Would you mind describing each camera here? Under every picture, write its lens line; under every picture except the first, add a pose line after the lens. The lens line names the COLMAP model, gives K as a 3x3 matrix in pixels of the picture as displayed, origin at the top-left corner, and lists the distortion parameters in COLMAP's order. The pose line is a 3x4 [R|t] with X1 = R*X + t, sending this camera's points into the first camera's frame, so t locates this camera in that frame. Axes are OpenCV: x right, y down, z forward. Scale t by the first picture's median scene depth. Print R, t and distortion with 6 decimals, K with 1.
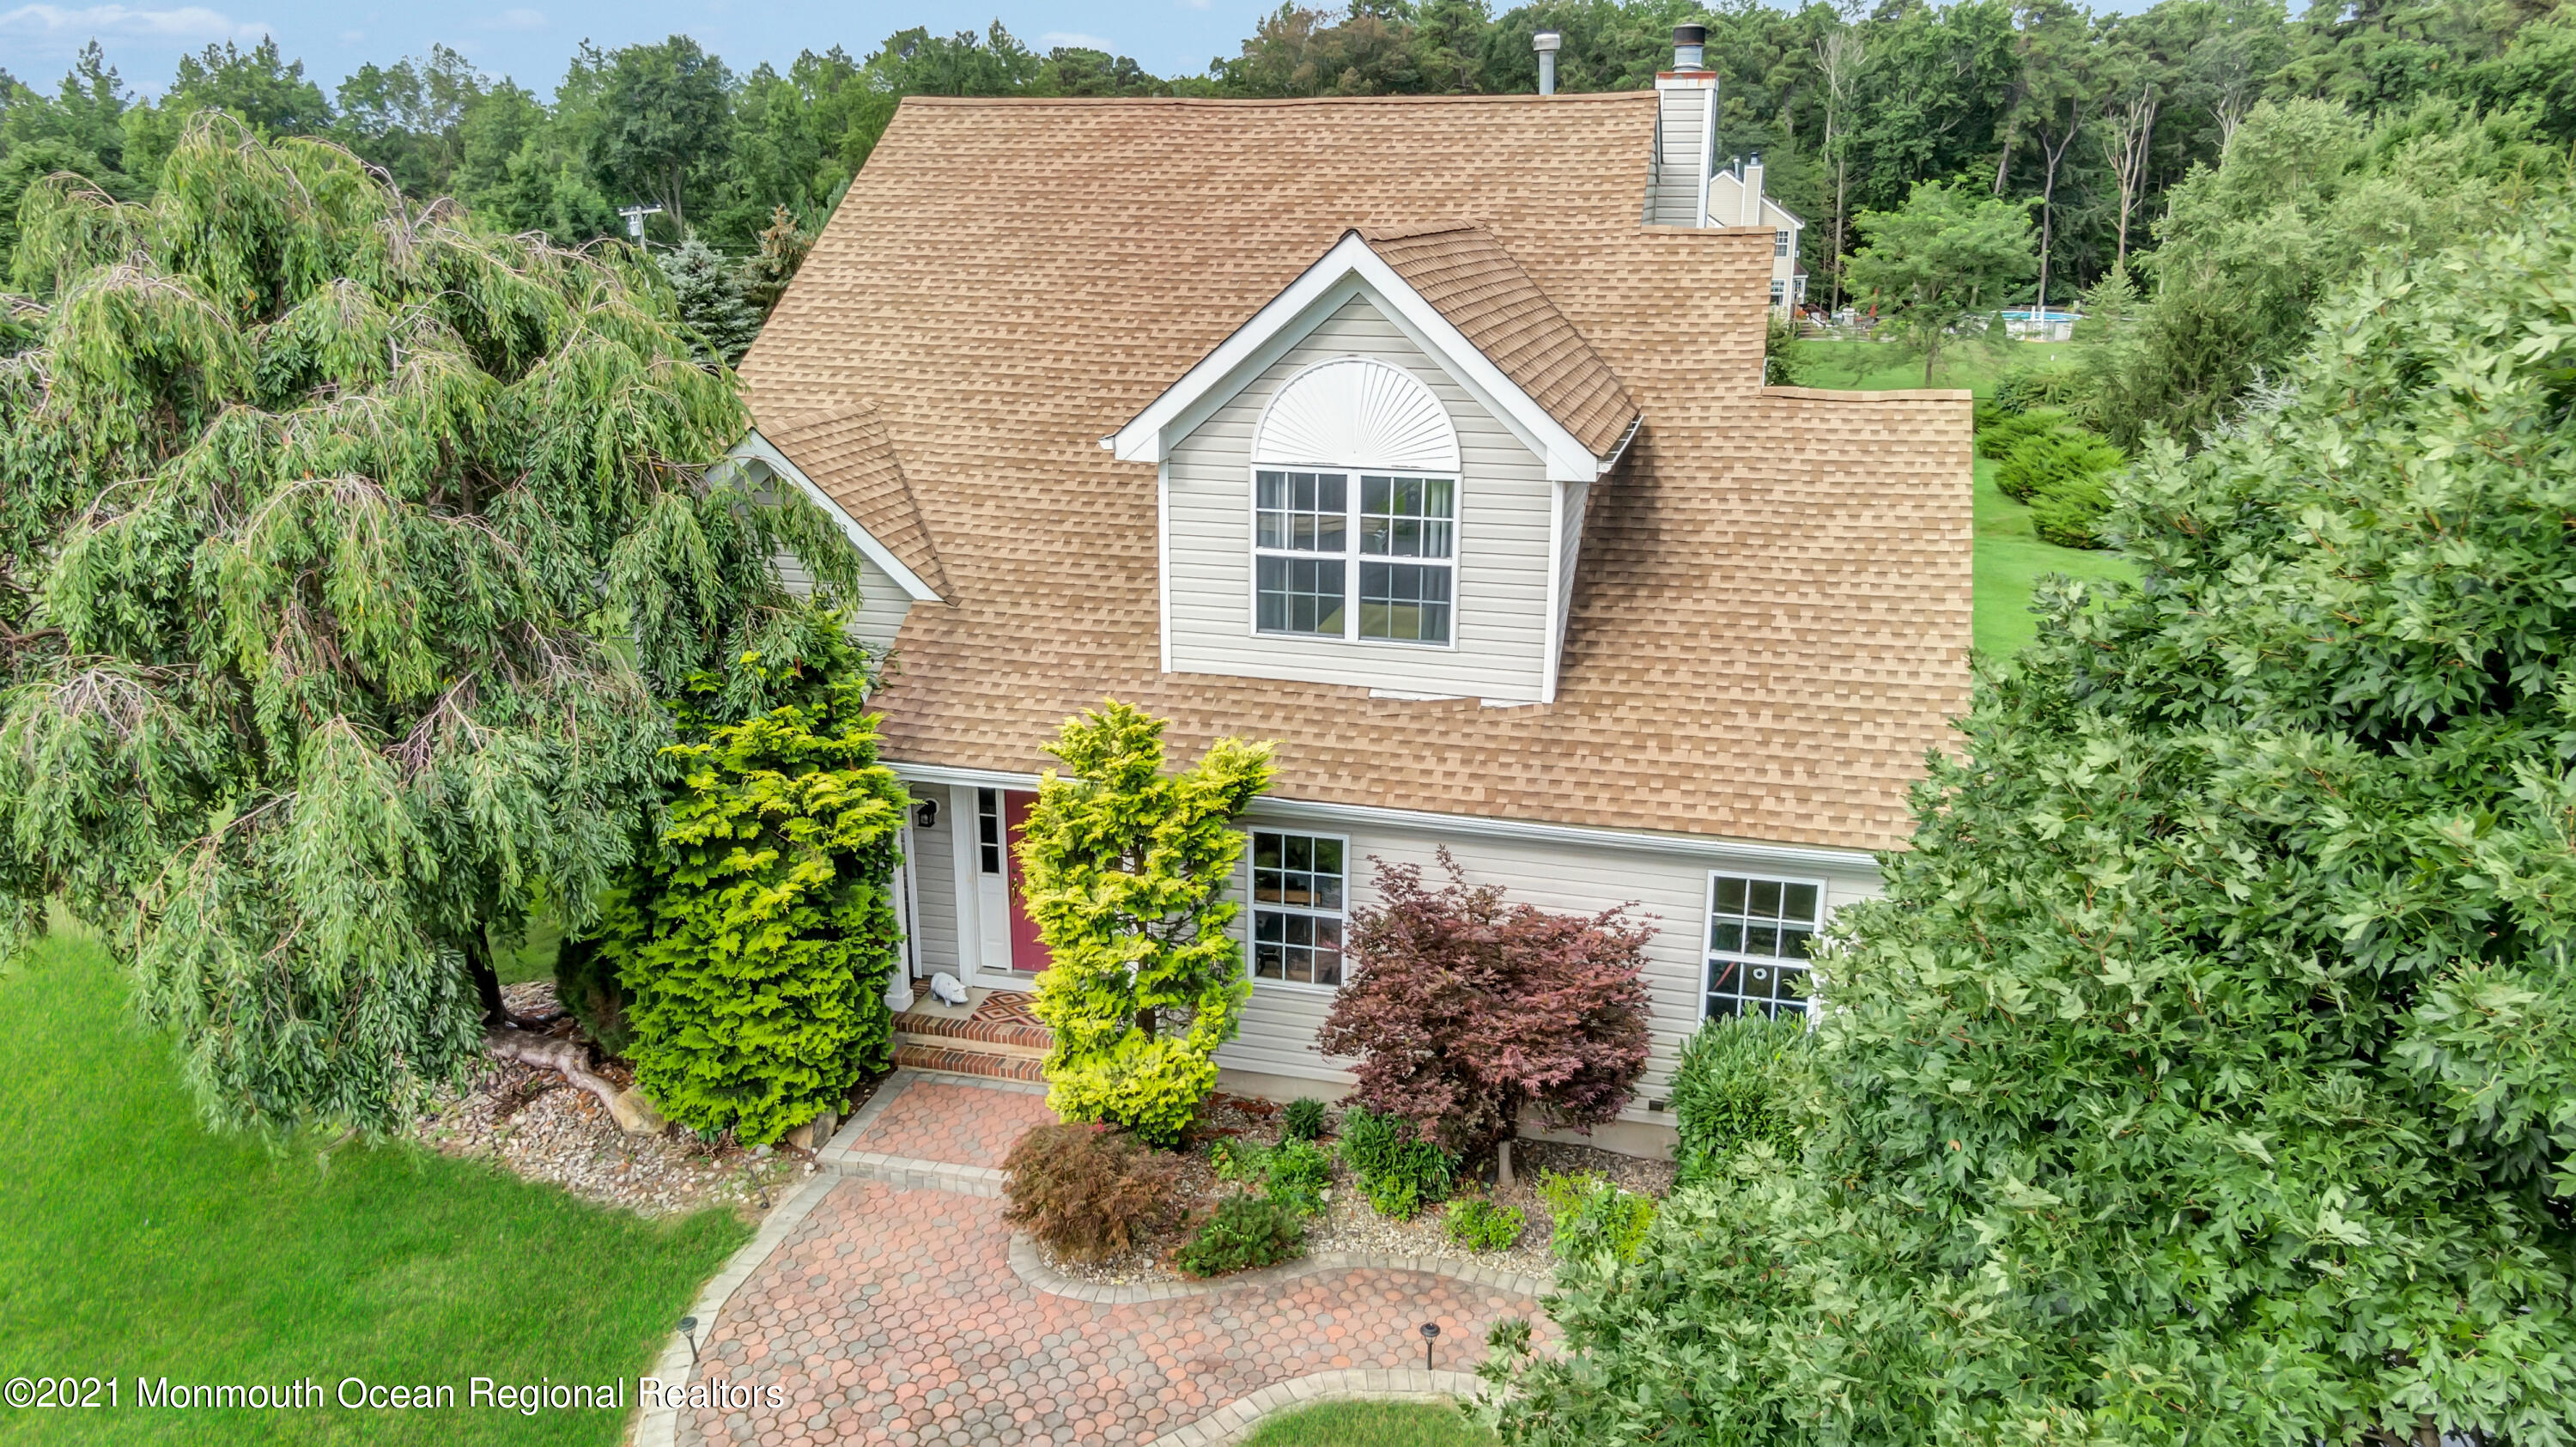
lens RADIAL K [[1845.8, 0, 1291.0], [0, 1845.8, 732.4], [0, 0, 1]] dist [0.001737, -0.008215]
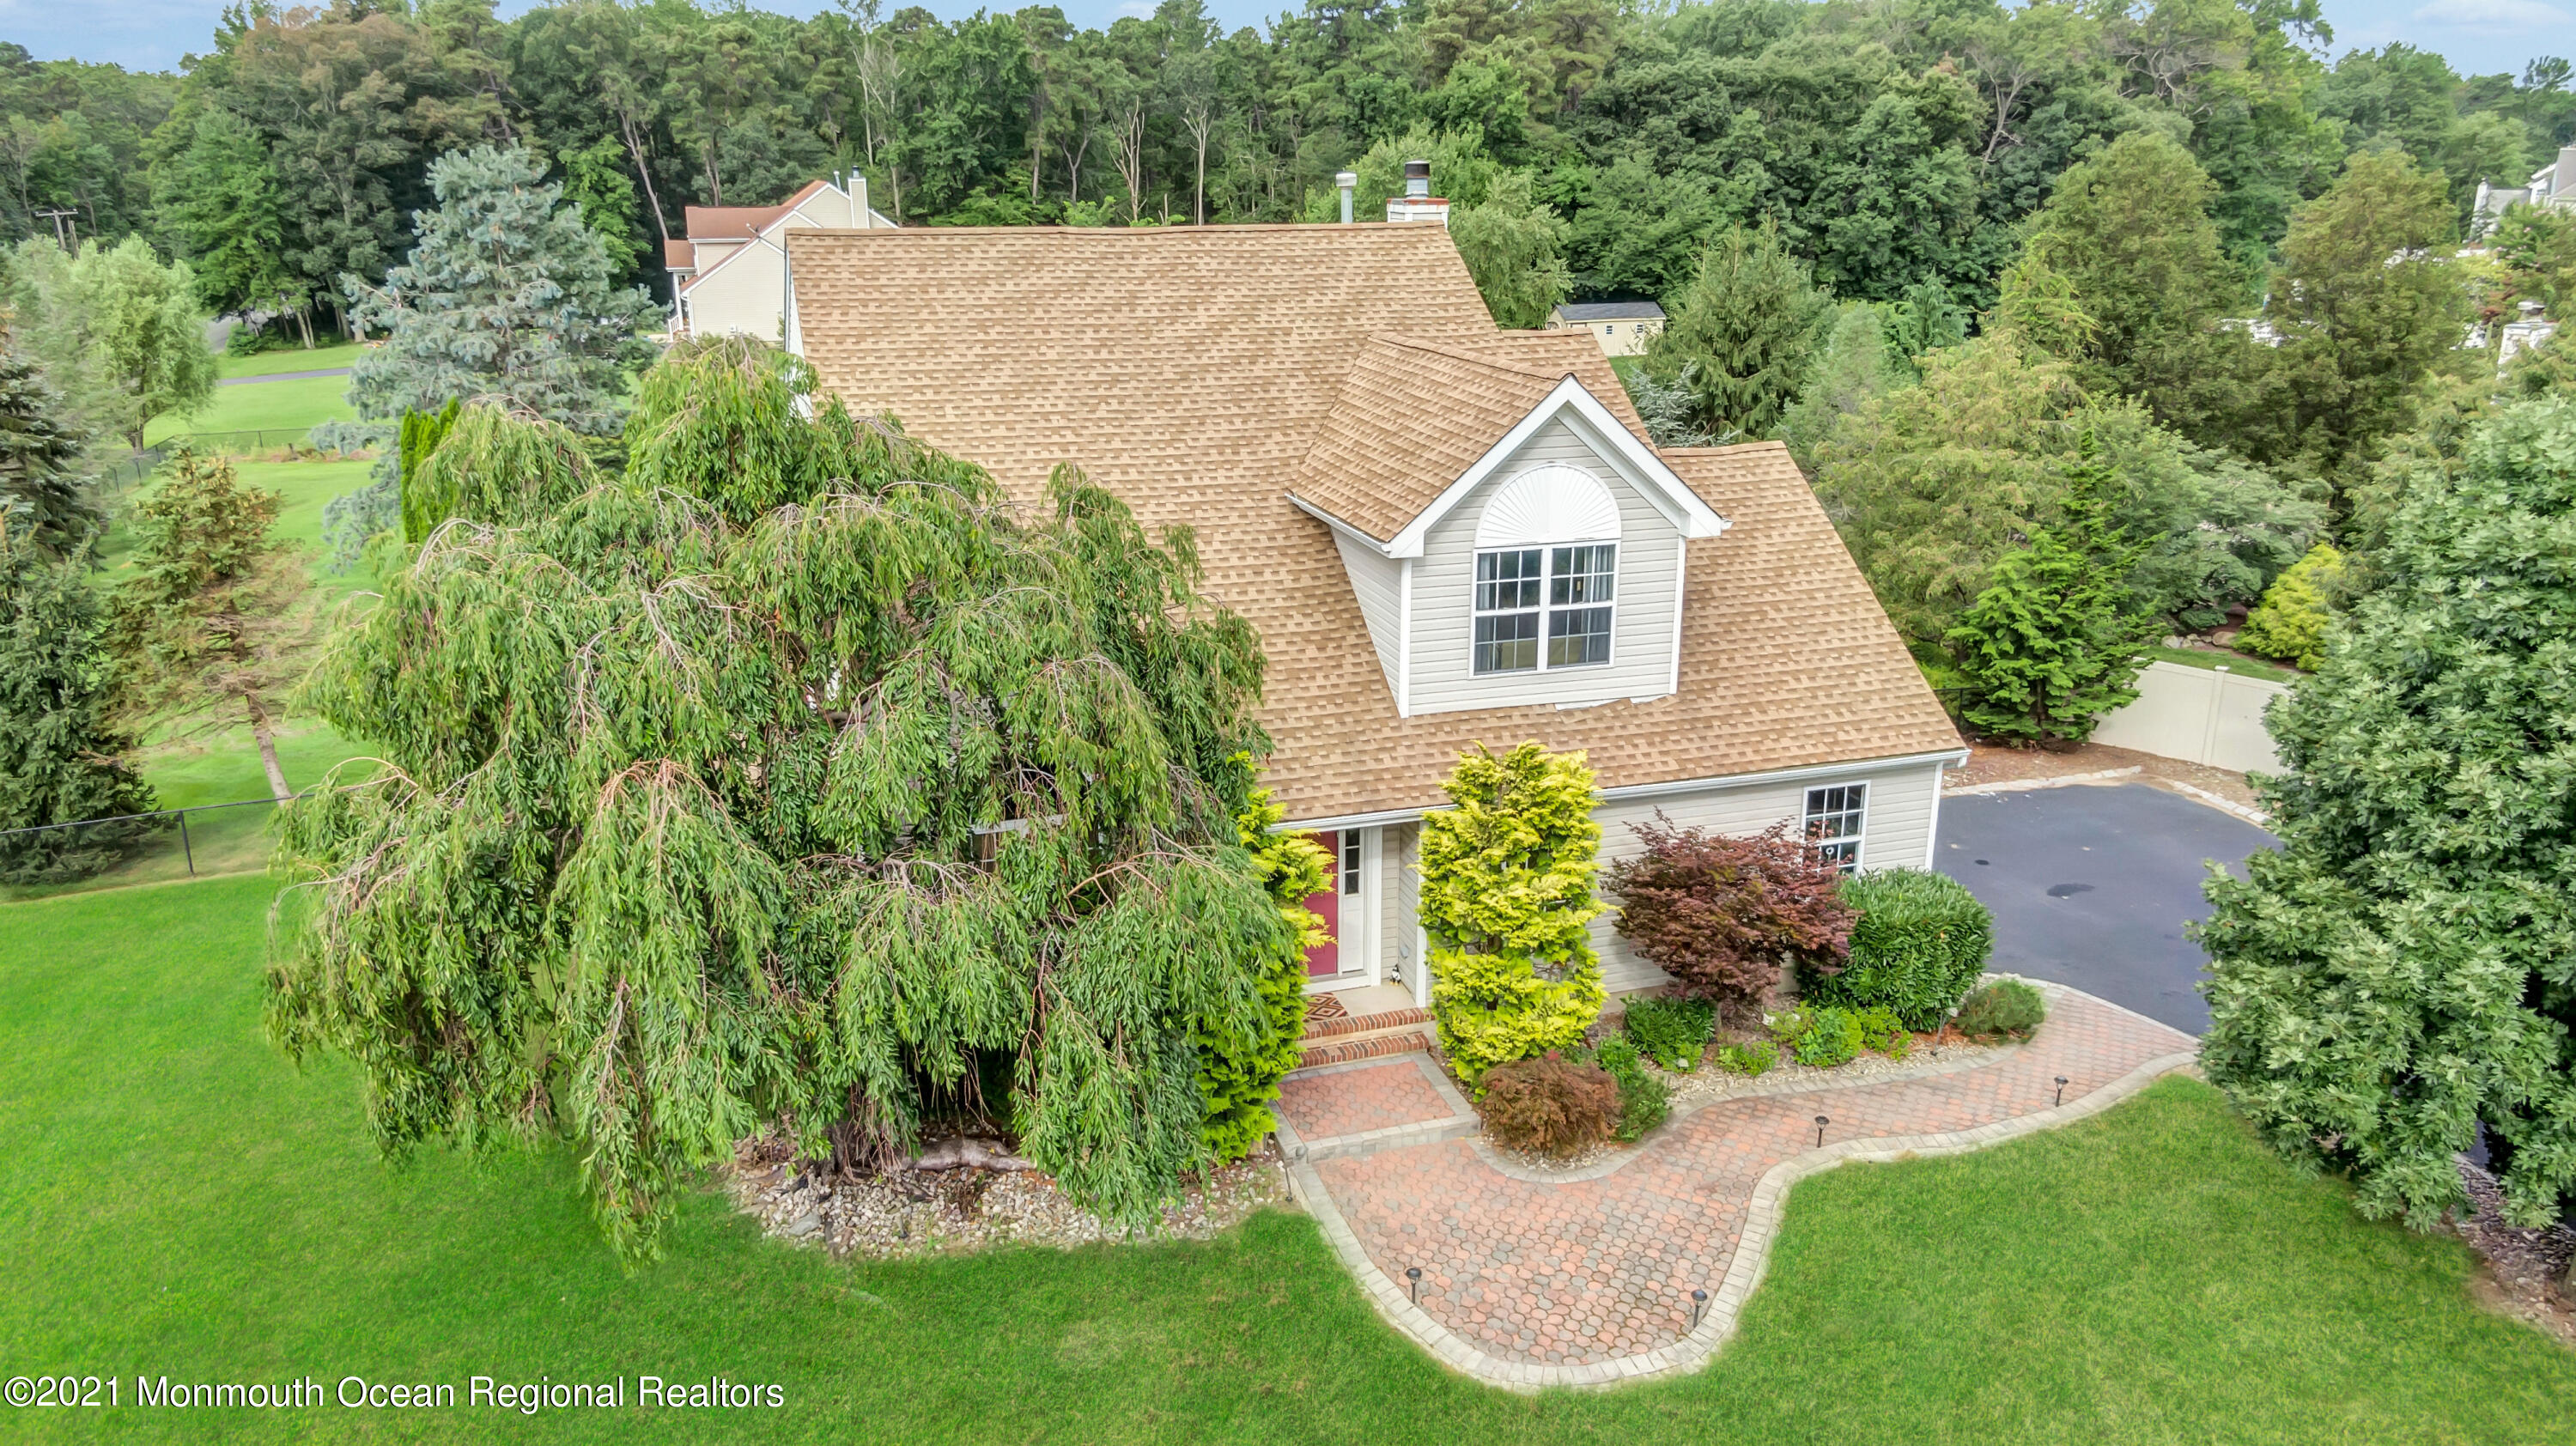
lens RADIAL K [[1832.1, 0, 1285.8], [0, 1832.1, 728.6], [0, 0, 1]] dist [0.040599, -0.066172]
pose [[0.845106, -0.163929, 0.508844, -0.808238], [0.159315, 0.985805, 0.052991, -0.108391], [-0.510308, 0.036284, 0.859226, -0.048748]]
